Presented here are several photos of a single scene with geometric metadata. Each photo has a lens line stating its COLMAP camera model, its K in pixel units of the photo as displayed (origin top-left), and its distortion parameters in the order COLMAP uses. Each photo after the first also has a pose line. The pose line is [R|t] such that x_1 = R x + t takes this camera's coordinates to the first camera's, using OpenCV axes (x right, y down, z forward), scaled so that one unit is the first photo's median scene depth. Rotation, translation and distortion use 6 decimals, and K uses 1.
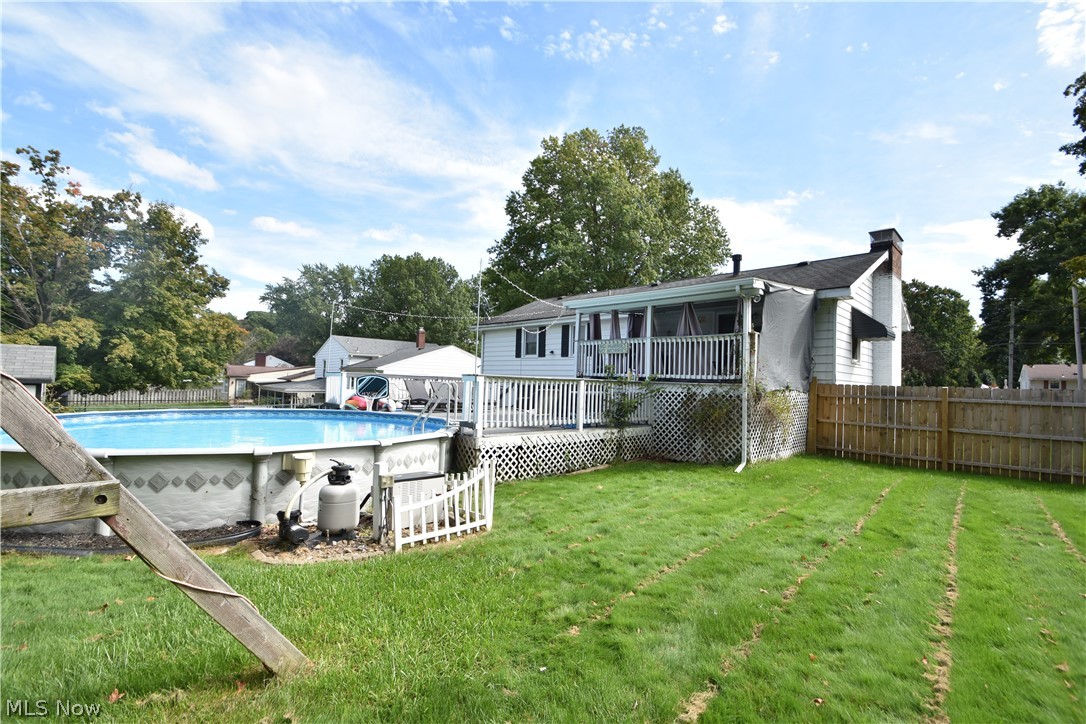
lens RADIAL K [[476.2, 0, 544.7], [0, 476.2, 364.4], [0, 0, 1]] dist [-0.004751, -0.002417]
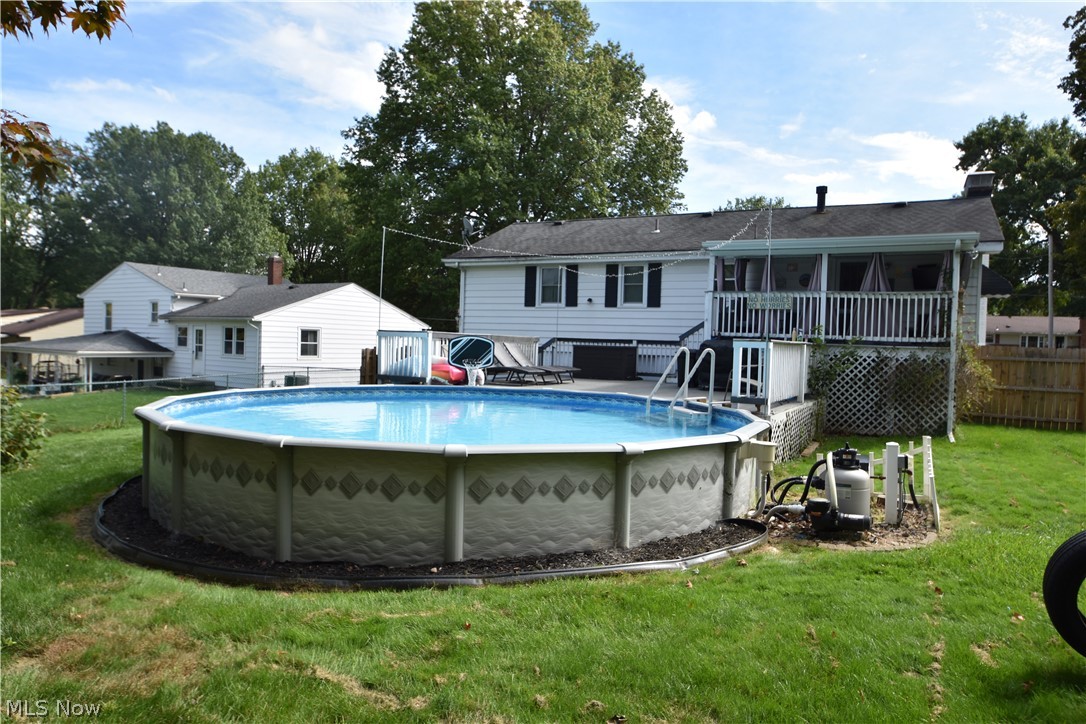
lens RADIAL K [[689.4, 0, 543.0], [0, 689.4, 361.9], [0, 0, 1]] dist [-0.025568, -0.001205]
pose [[0.954276, -0.013595, 0.298617, -0.602127], [-0.010855, 0.996730, 0.080067, -0.023471], [-0.298729, -0.079648, 0.951008, -0.013732]]
